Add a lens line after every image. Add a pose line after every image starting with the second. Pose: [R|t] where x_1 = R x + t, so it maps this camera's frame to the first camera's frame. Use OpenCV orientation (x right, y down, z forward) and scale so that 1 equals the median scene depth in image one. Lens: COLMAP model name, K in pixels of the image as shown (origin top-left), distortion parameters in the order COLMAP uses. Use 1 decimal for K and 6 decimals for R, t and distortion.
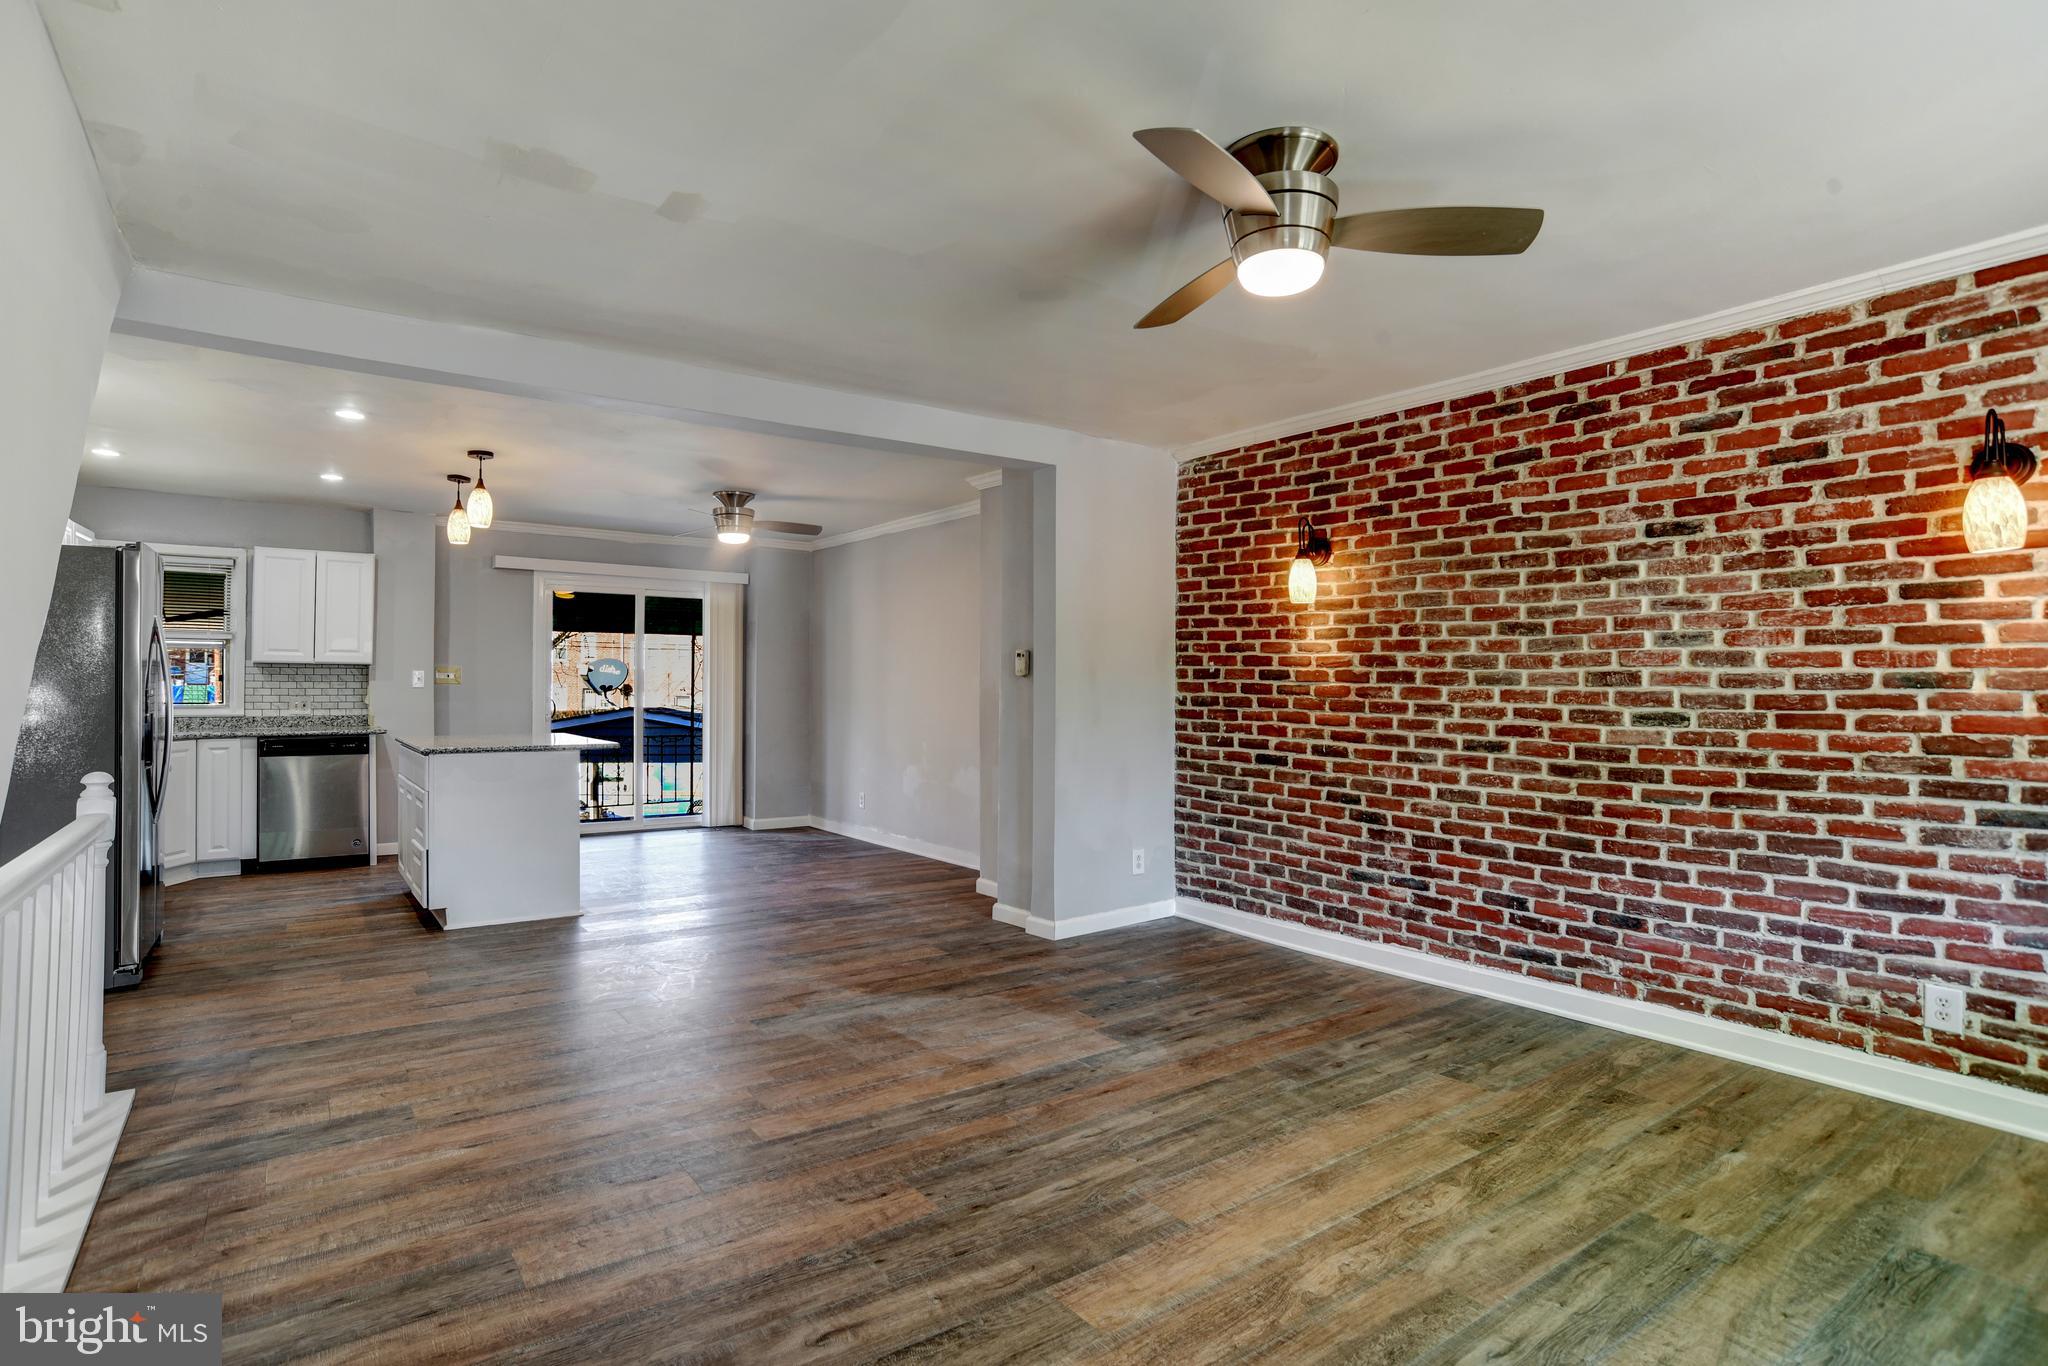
lens RADIAL K [[1040.4, 0, 1007.5], [0, 1040.4, 664.9], [0, 0, 1]] dist [-0.077173, 0.048707]
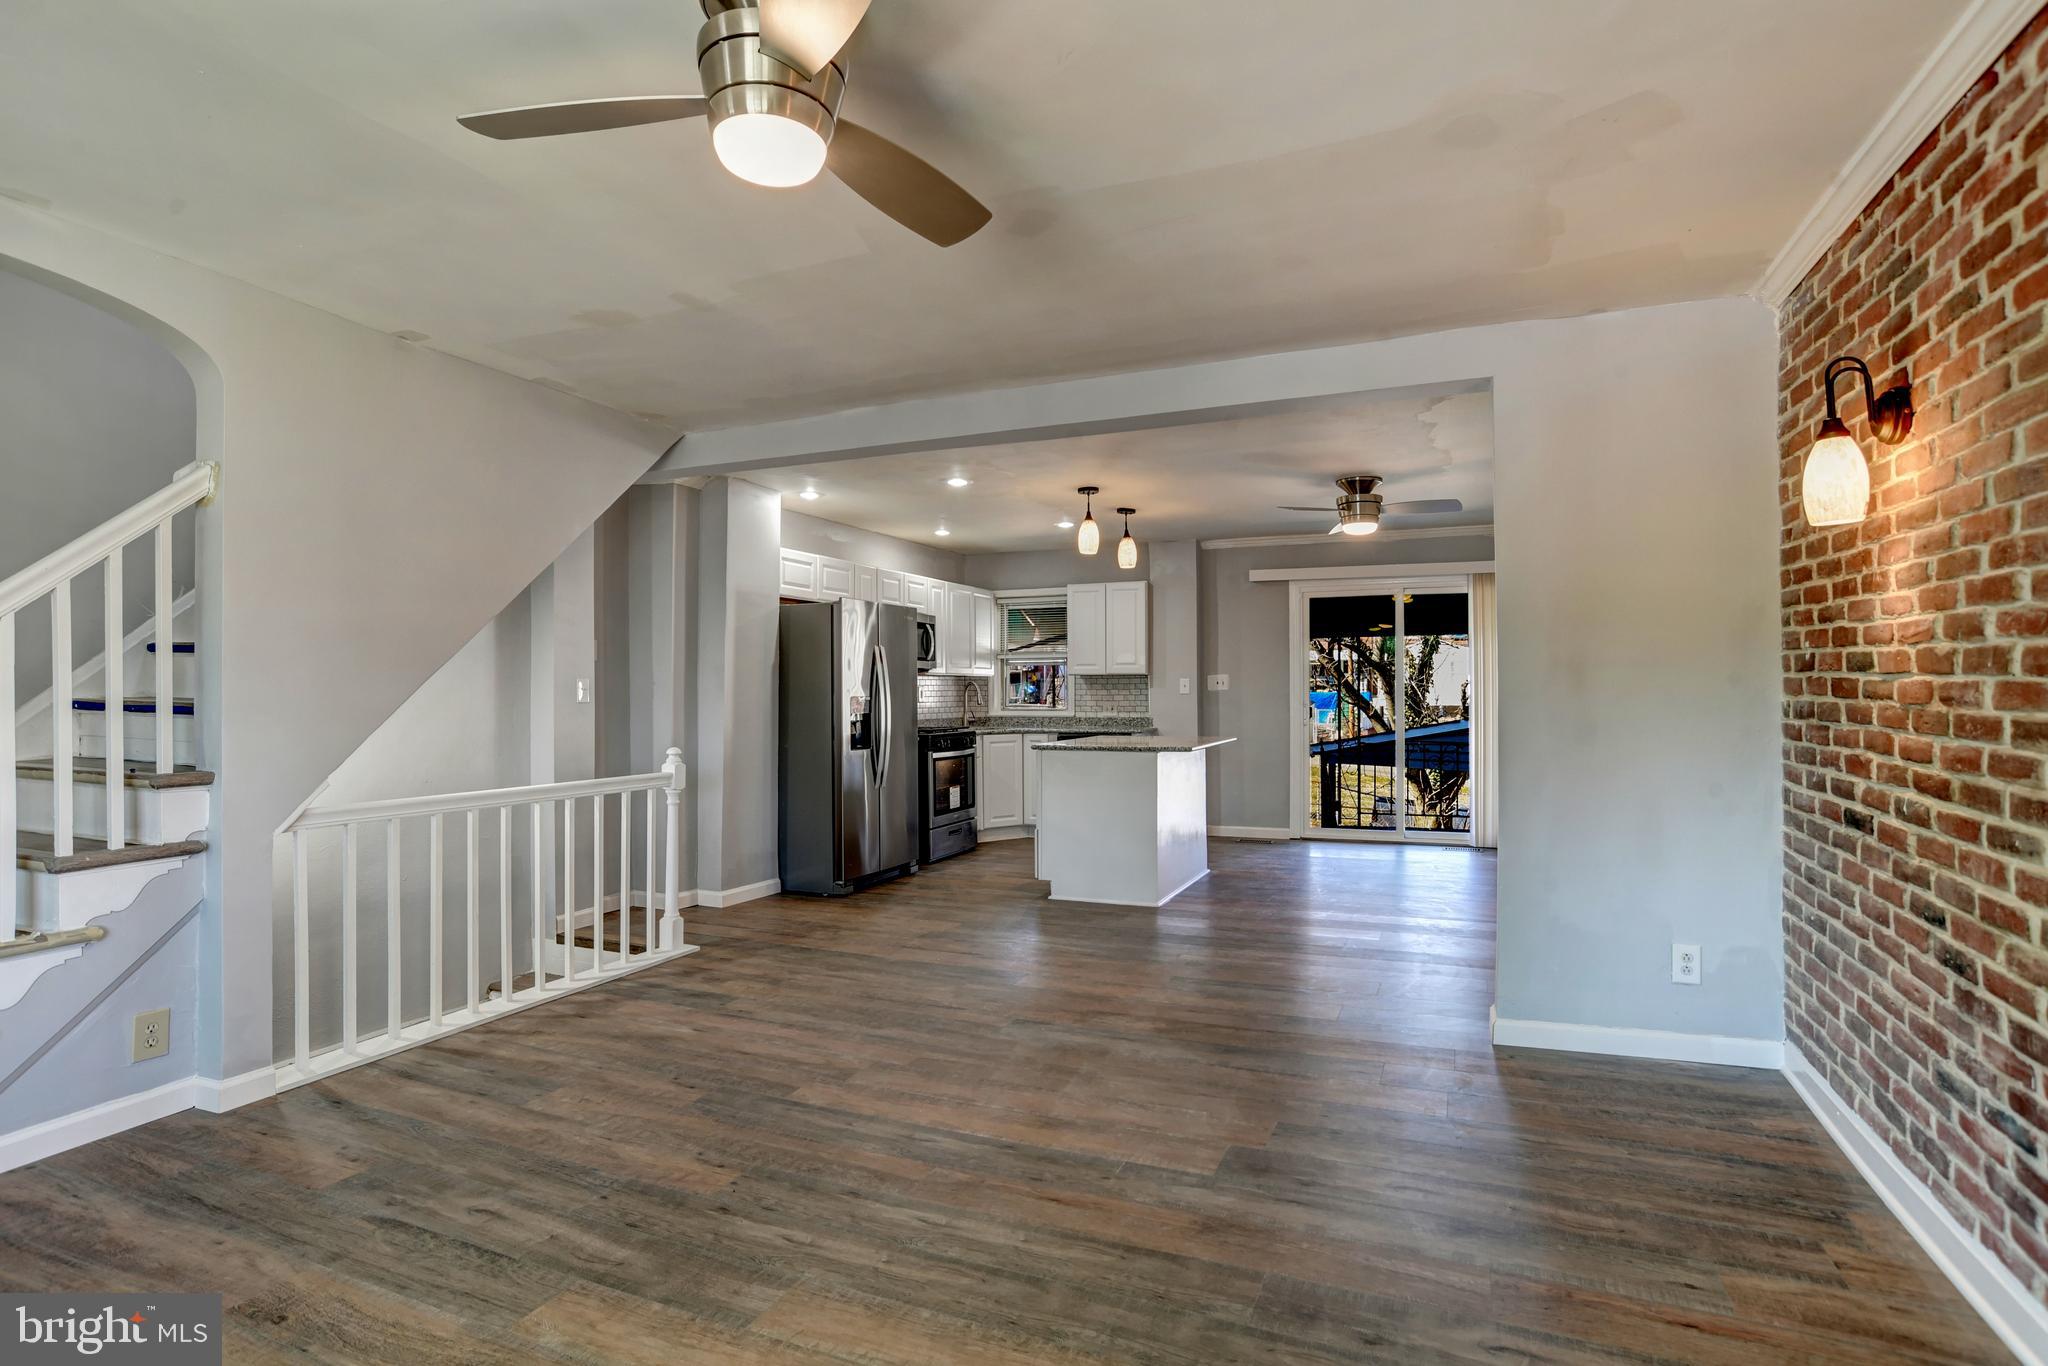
lens RADIAL K [[1037.7, 0, 1015.9], [0, 1037.7, 681.4], [0, 0, 1]] dist [-0.076055, 0.044536]
pose [[0.512932, -0.015061, -0.858297, 0.540877], [0.024640, 0.999692, -0.002817, 0.011705], [0.858076, -0.019704, 0.513145, 0.409728]]
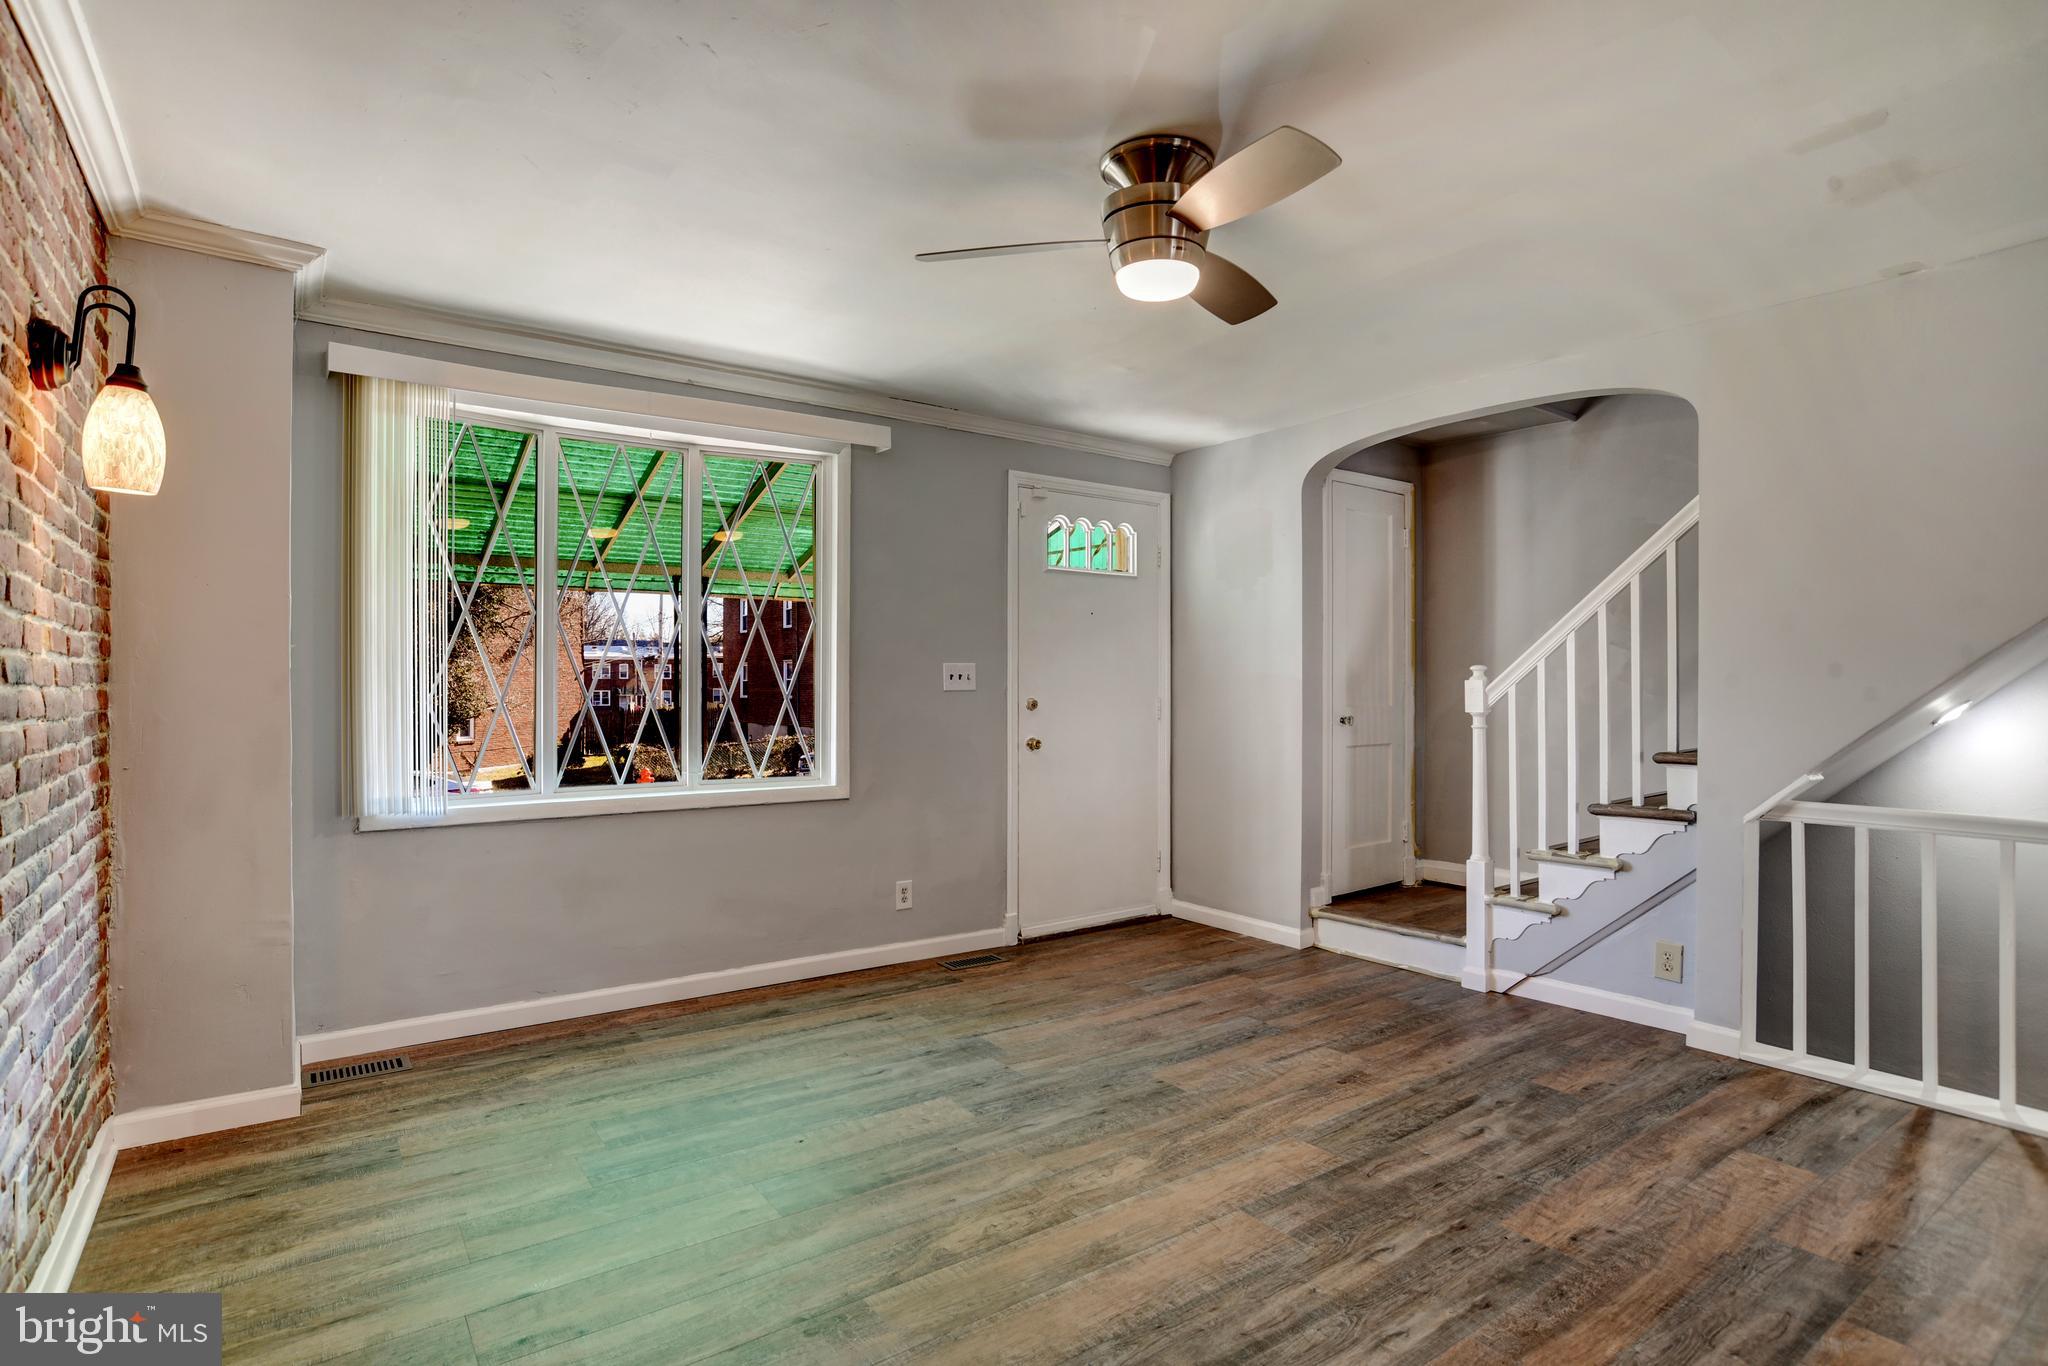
lens RADIAL K [[1037.3, 0, 1015.2], [0, 1037.3, 694.1], [0, 0, 1]] dist [-0.077646, 0.047854]
pose [[-0.999984, -0.003467, -0.004495, 0.218501], [-0.003397, 0.999873, -0.015576, 0.024589], [0.004548, -0.015561, -0.999869, 1.076715]]
